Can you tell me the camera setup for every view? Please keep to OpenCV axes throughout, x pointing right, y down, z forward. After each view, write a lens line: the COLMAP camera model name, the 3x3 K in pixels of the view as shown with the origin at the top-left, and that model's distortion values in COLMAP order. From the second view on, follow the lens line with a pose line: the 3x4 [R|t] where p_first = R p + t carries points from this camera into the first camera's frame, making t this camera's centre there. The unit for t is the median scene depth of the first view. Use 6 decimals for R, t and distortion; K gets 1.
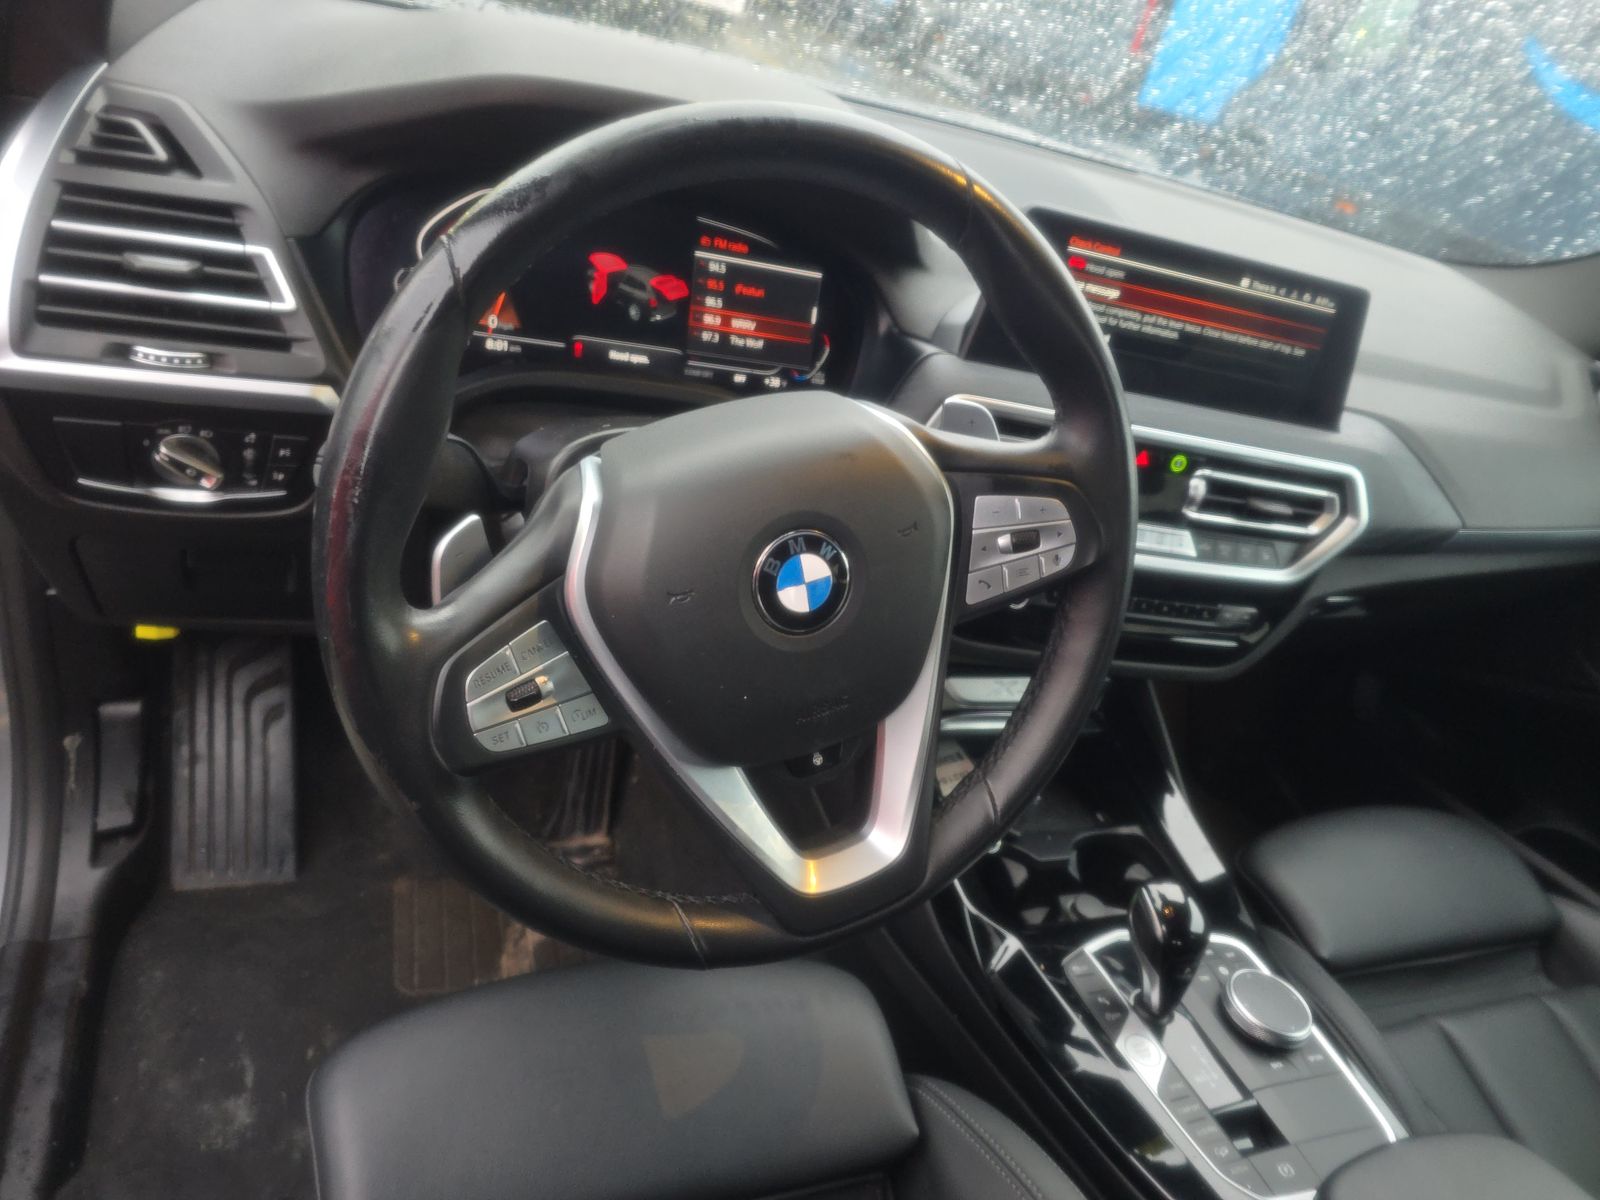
lens RADIAL K [[1103.0, 0, 800.0], [0, 1103.0, 600.0], [0, 0, 1]] dist [0.023734, -0.005525]
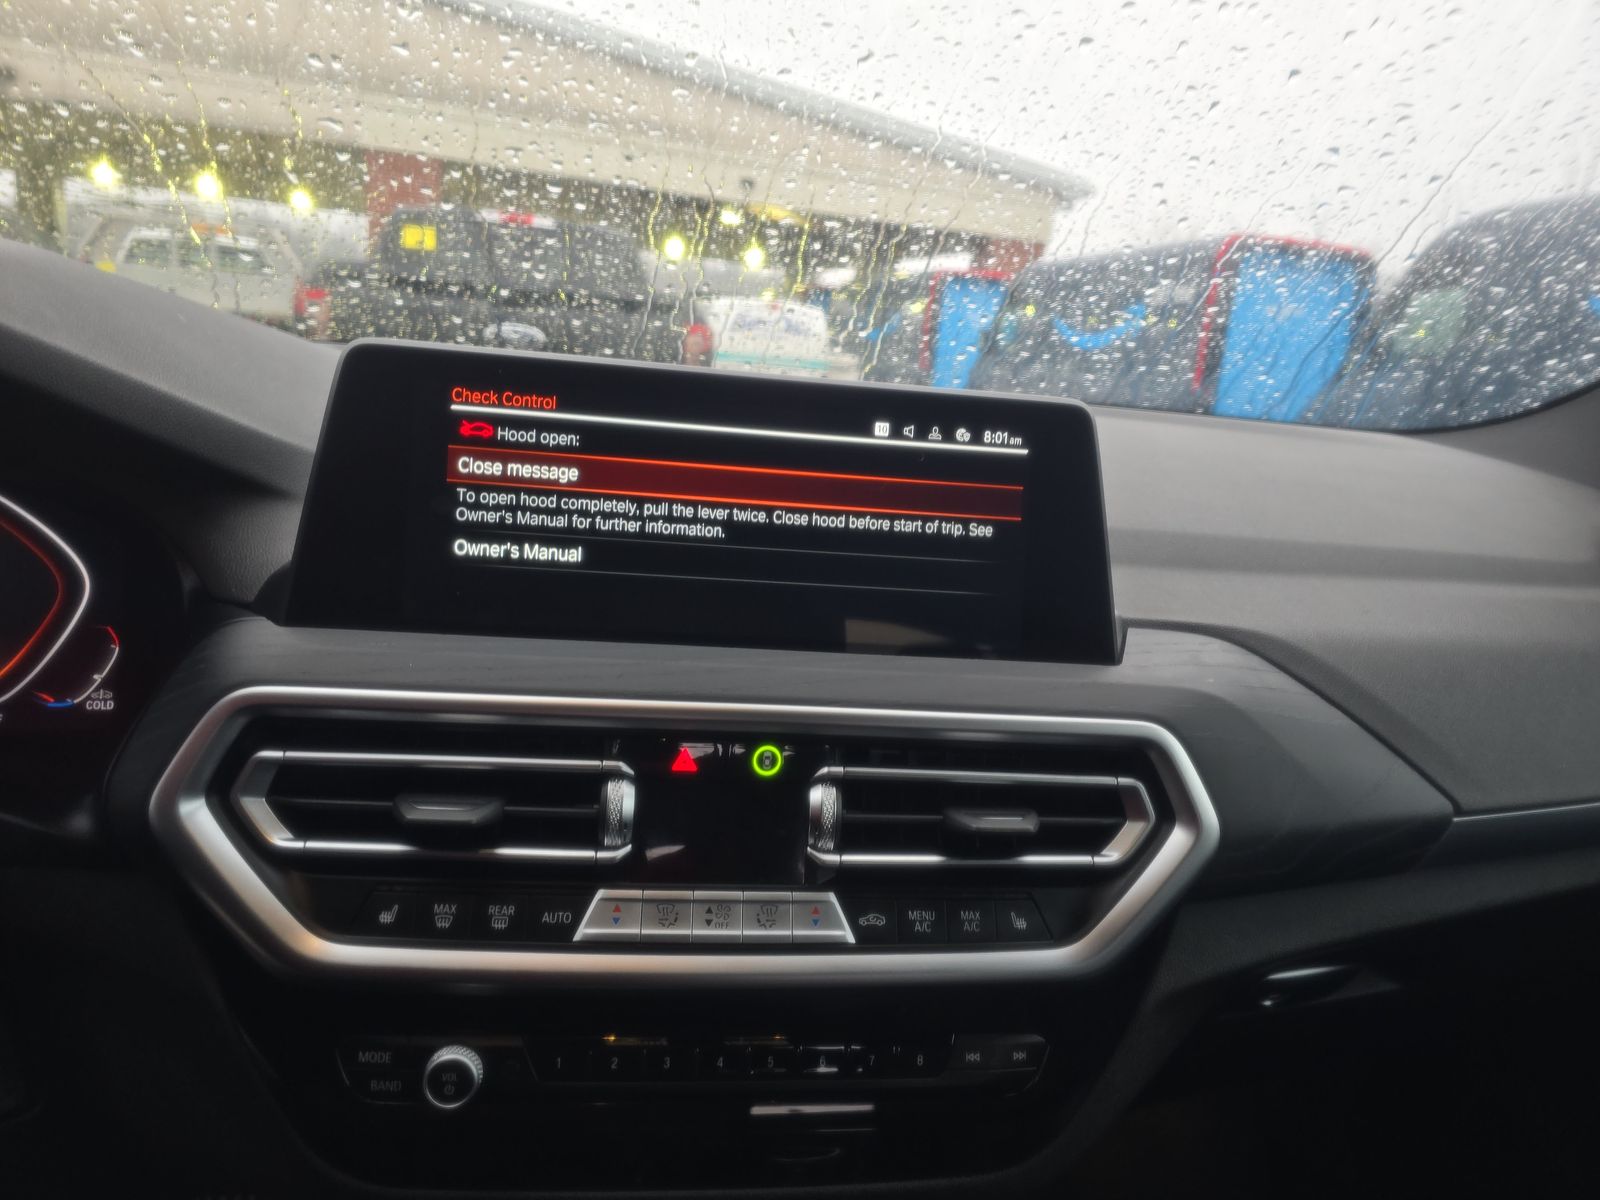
lens RADIAL K [[1103.0, 0, 800.0], [0, 1103.0, 600.0], [0, 0, 1]] dist [0.023734, -0.005525]
pose [[0.980597, -0.155508, -0.119361, 0.430361], [0.108789, 0.938194, -0.328568, -0.023326], [0.163079, 0.309207, 0.936908, 0.496886]]
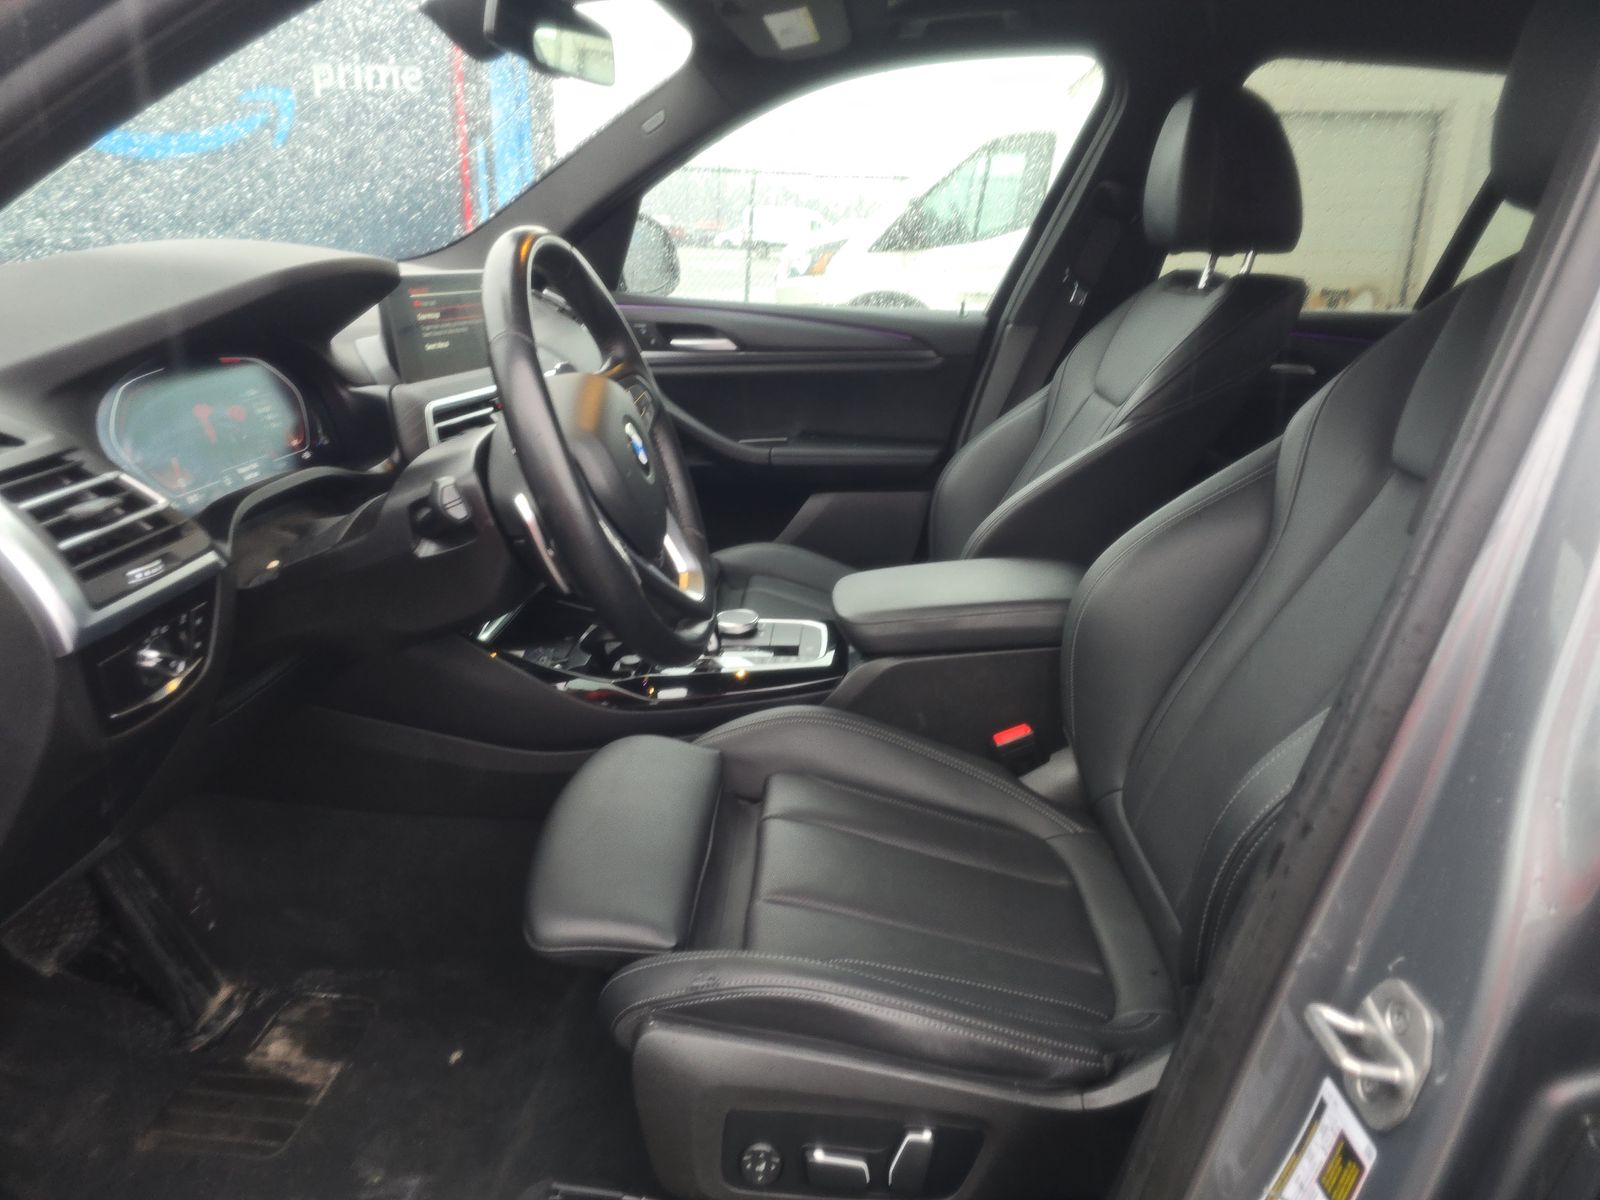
lens RADIAL K [[1103.0, 0, 800.0], [0, 1103.0, 600.0], [0, 0, 1]] dist [0.023734, -0.005525]
pose [[0.393457, -0.511865, 0.763666, -0.848461], [0.529977, 0.805035, 0.266538, -0.096724], [-0.751210, 0.299854, 0.588023, -0.153787]]
